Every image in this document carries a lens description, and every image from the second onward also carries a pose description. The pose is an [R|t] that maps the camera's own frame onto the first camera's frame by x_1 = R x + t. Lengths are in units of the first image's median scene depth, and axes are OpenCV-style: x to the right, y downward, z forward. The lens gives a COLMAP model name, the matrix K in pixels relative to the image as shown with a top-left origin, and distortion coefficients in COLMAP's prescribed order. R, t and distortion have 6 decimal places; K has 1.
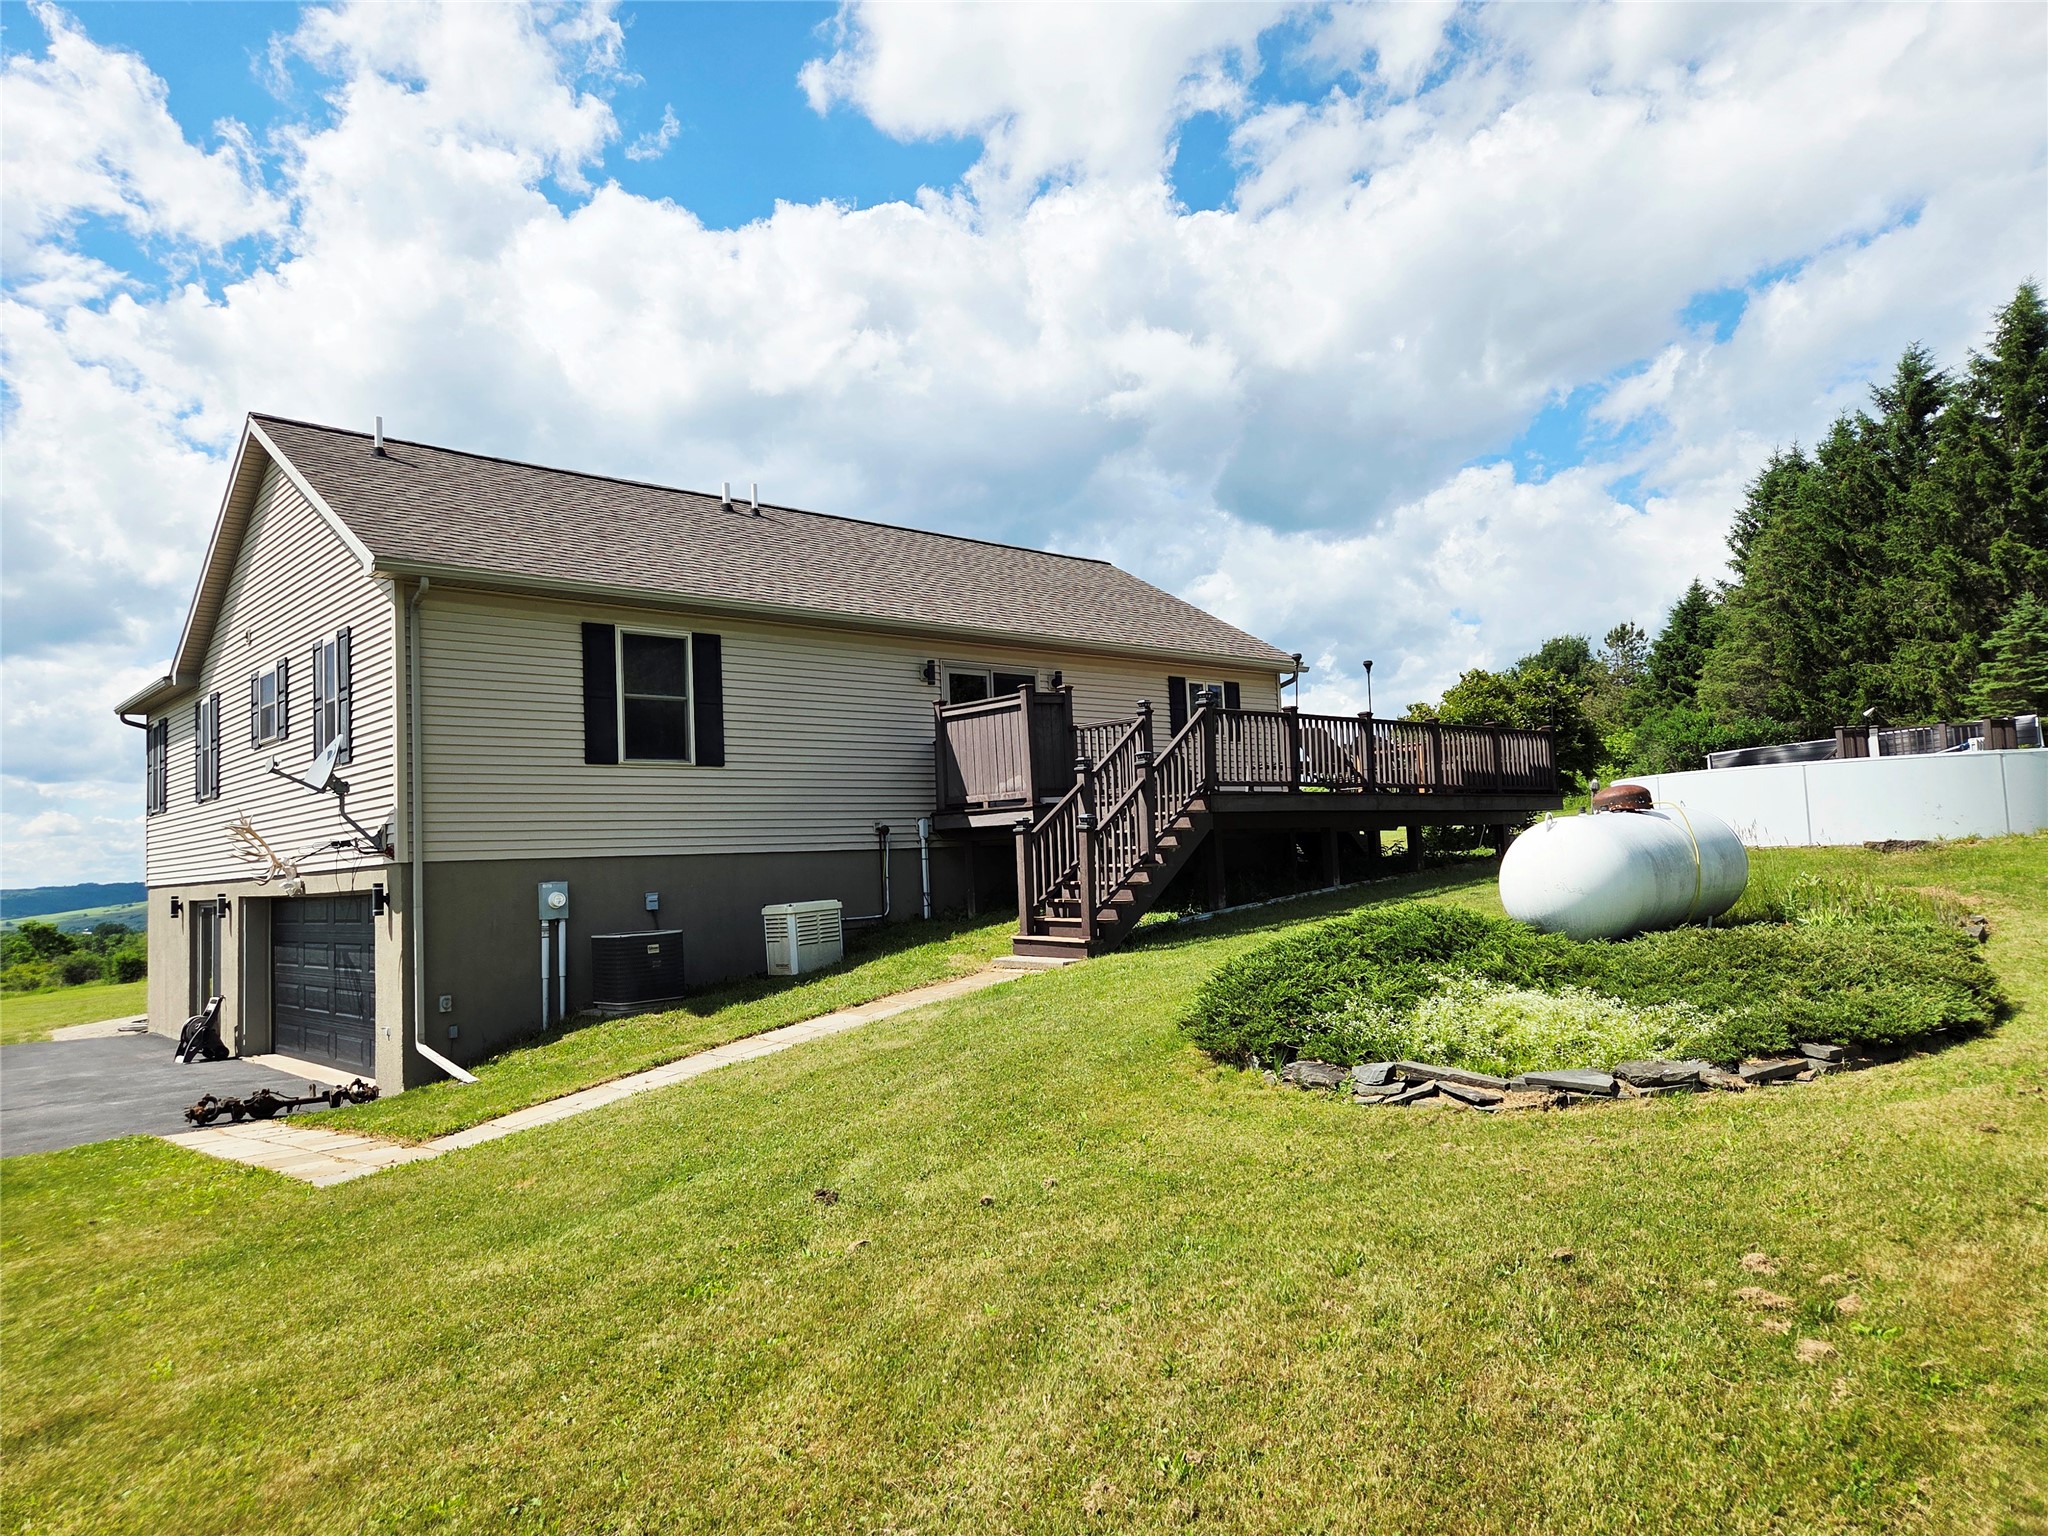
lens RADIAL K [[1350.4, 0, 1024.0], [0, 1350.4, 768.0], [0, 0, 1]] dist [0.058349, -0.069903]
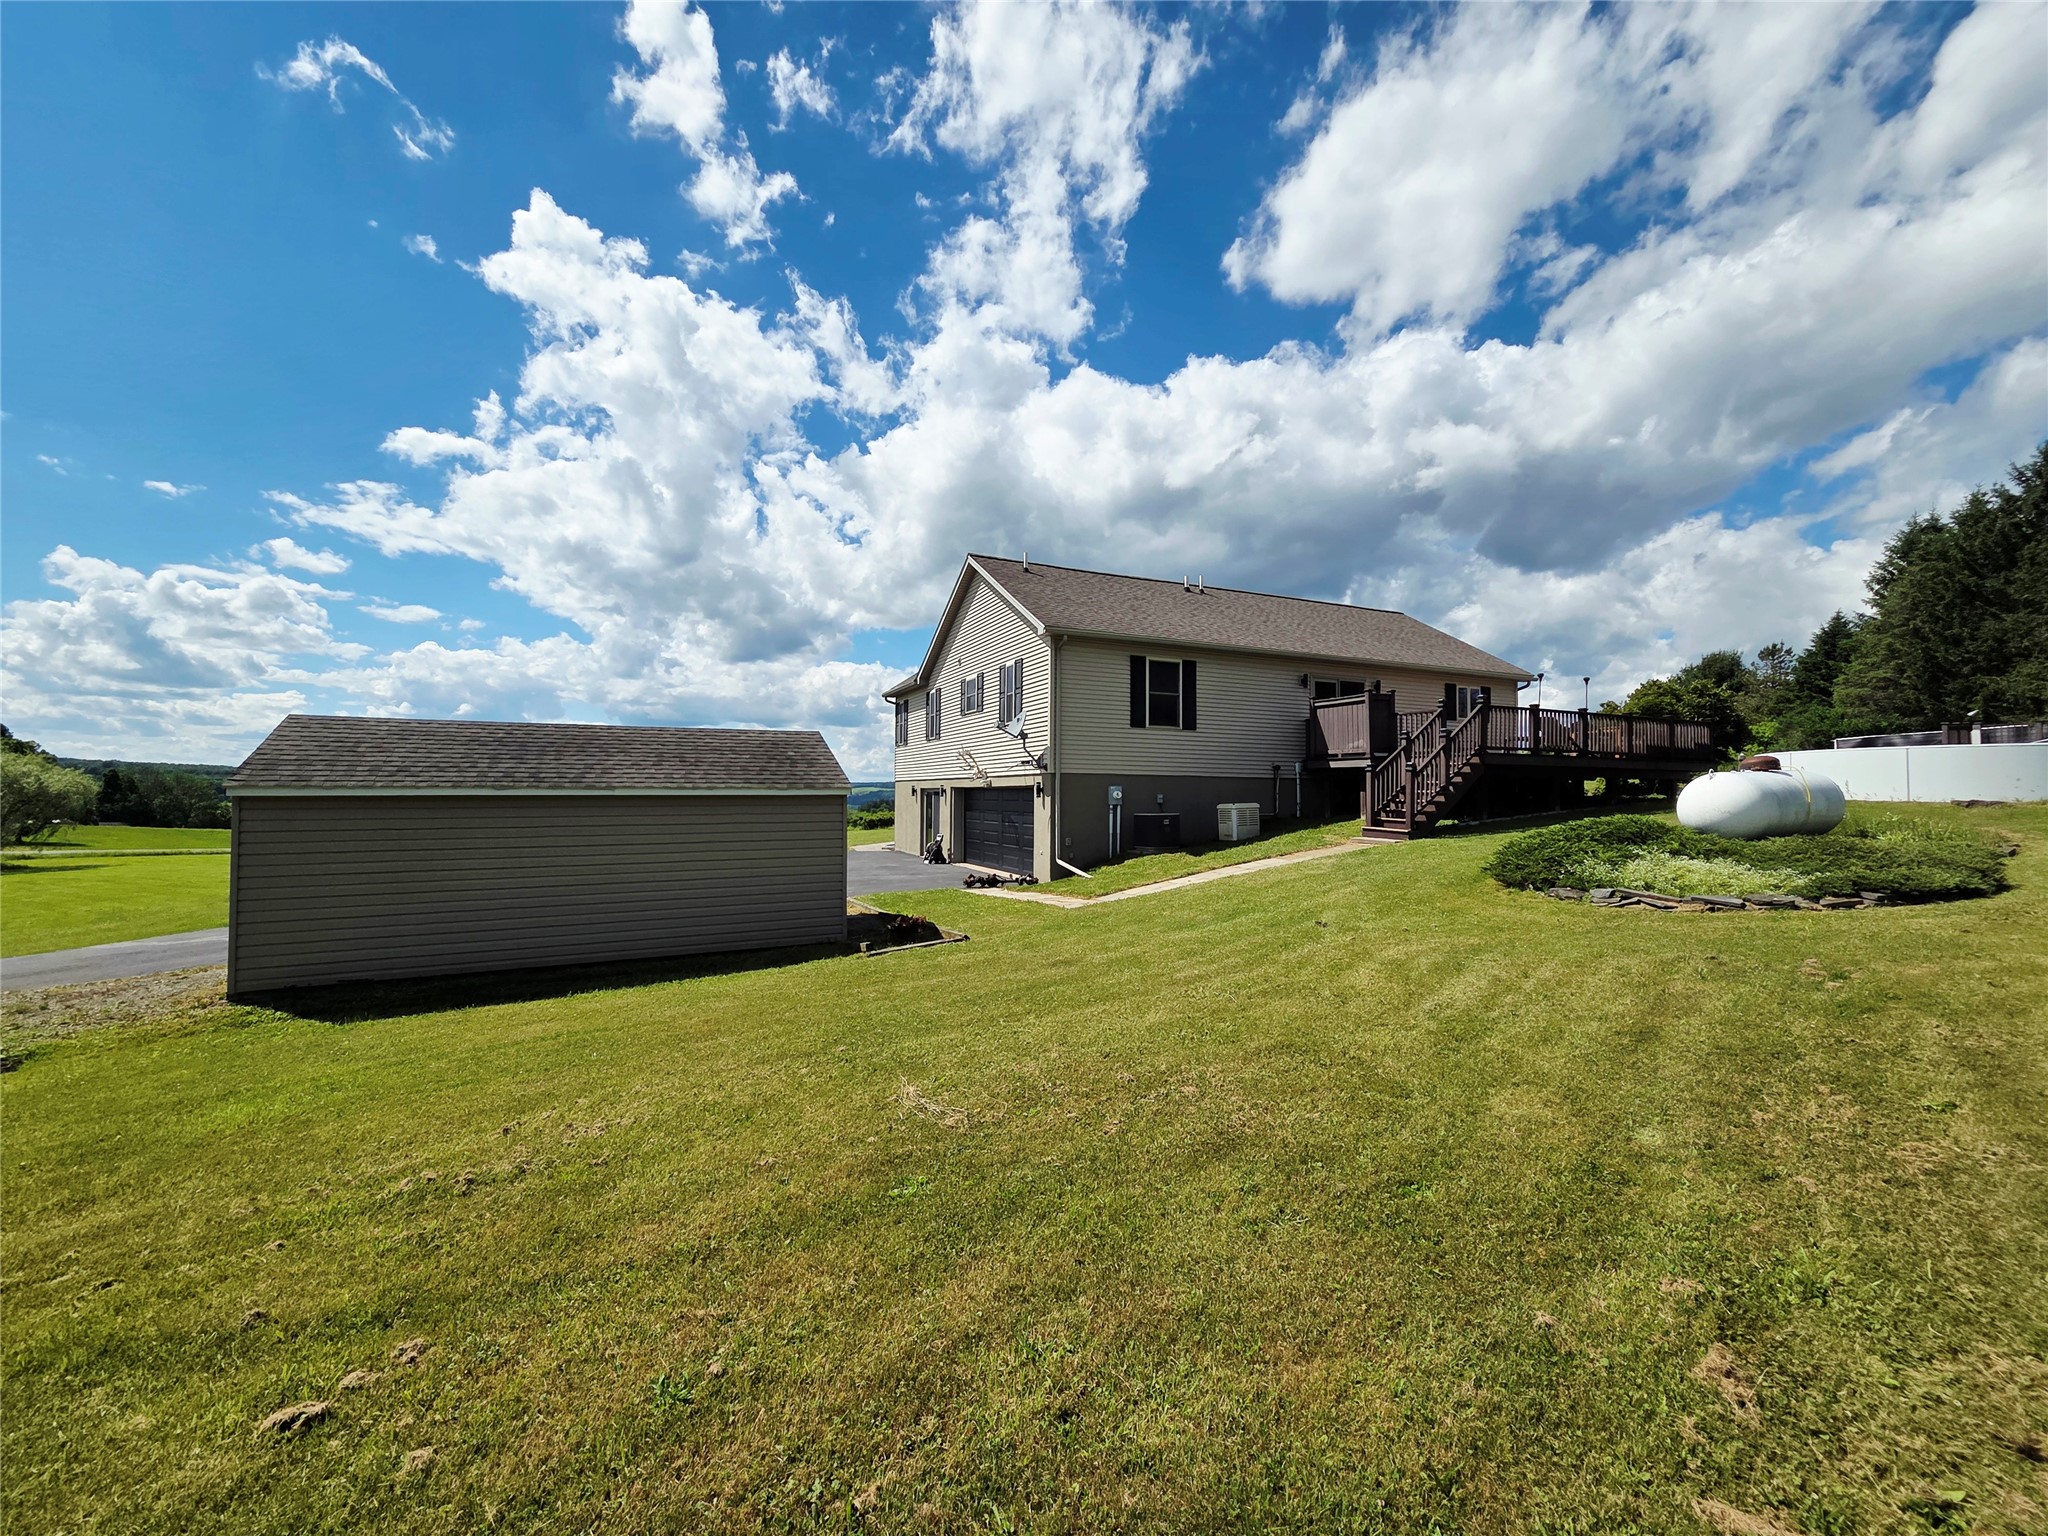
lens RADIAL K [[834.2, 0, 1024.0], [0, 834.2, 768.0], [0, 0, 1]] dist [-0.029693, 0.009605]
pose [[0.948056, 0.039994, -0.315579, -0.084489], [-0.025904, 0.998477, 0.048719, 0.000910], [0.317047, -0.038013, 0.947648, -0.200928]]
